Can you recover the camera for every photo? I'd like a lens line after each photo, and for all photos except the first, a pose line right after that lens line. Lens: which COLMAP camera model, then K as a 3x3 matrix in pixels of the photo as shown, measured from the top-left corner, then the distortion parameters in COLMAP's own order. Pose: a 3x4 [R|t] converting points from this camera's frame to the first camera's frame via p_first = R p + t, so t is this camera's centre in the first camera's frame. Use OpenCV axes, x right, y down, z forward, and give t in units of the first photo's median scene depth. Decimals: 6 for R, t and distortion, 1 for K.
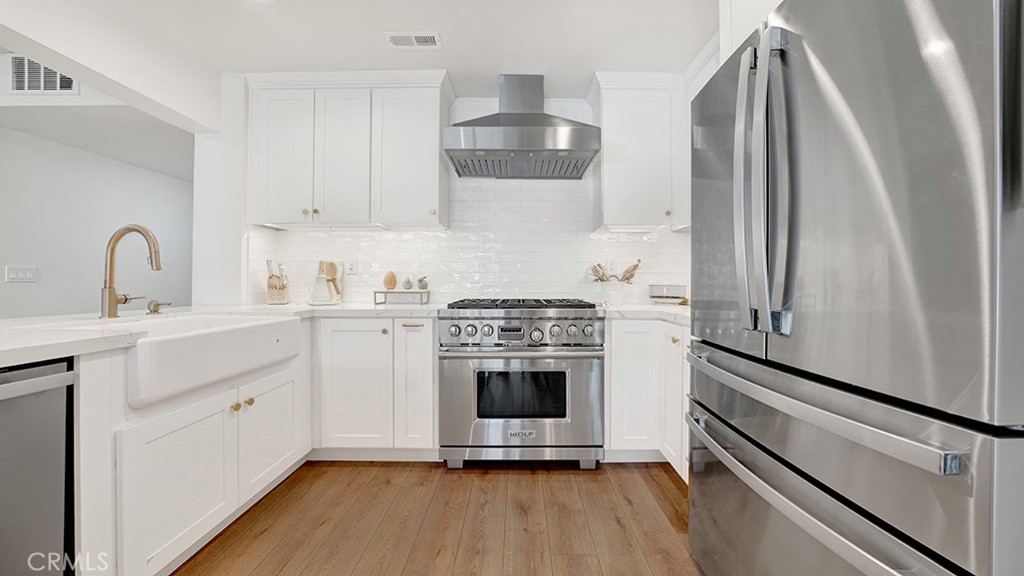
lens RADIAL K [[359.2, 0, 519.3], [0, 359.2, 282.2], [0, 0, 1]] dist [-0.020071, 0.000135]
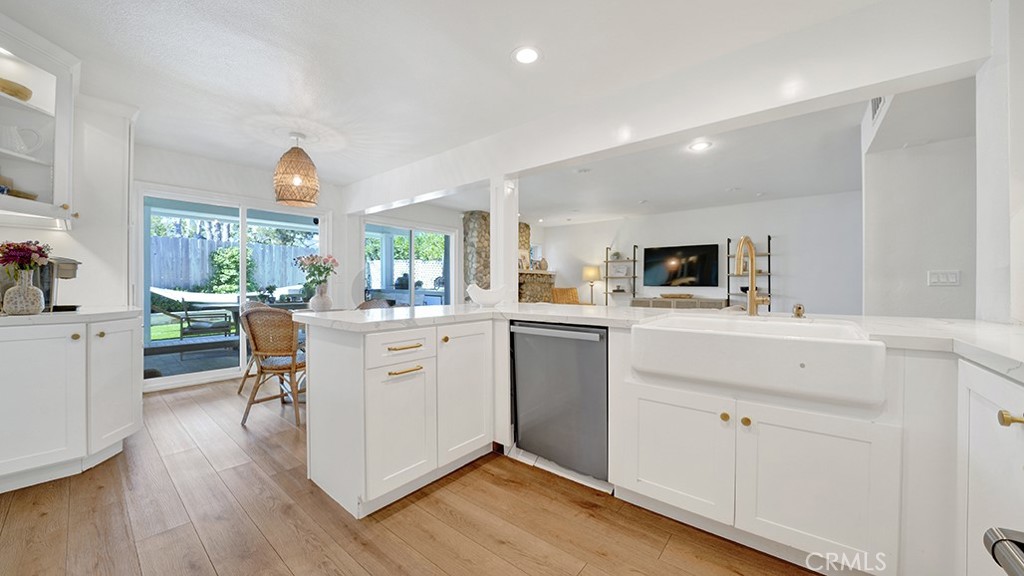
lens RADIAL K [[359.2, 0, 517.5], [0, 359.2, 284.2], [0, 0, 1]] dist [-0.020071, 0.000135]
pose [[-0.631357, -0.006226, -0.775467, 0.232129], [0.002411, 0.999947, -0.009991, 0.002600], [0.775488, -0.008177, -0.631309, 0.912083]]
